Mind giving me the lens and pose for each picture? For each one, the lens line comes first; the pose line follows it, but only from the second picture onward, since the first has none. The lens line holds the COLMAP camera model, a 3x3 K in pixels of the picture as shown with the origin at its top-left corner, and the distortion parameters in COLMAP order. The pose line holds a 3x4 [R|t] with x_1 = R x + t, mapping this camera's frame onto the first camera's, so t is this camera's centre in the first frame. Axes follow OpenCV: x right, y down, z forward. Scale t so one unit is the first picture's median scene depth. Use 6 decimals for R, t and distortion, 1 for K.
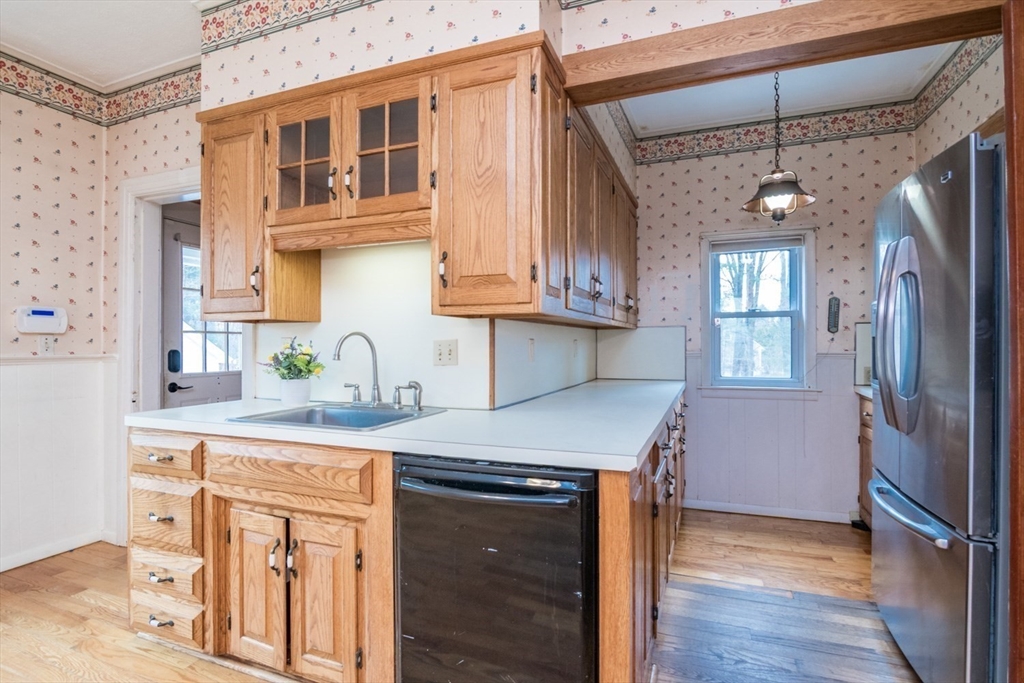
lens RADIAL K [[504.6, 0, 508.9], [0, 504.6, 339.4], [0, 0, 1]] dist [-0.008531, -0.002466]
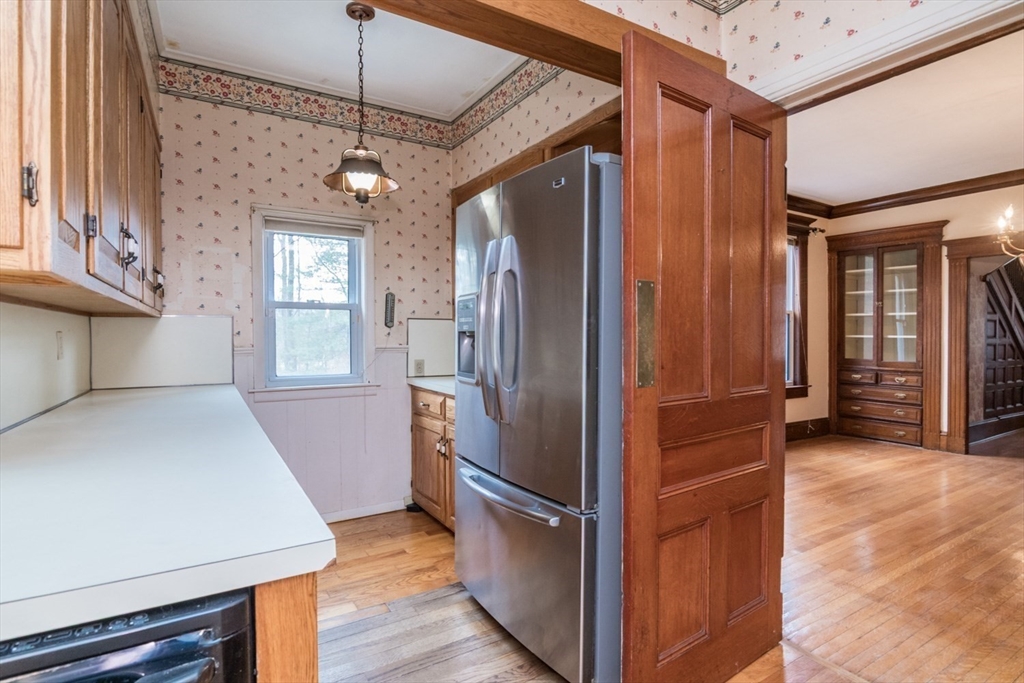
lens RADIAL K [[504.6, 0, 507.8], [0, 504.6, 346.9], [0, 0, 1]] dist [-0.008531, -0.002466]
pose [[0.604892, -0.013153, 0.796199, -0.039541], [-0.007375, 0.999728, 0.022118, 0.003355], [-0.796273, -0.019251, 0.604630, 0.281885]]
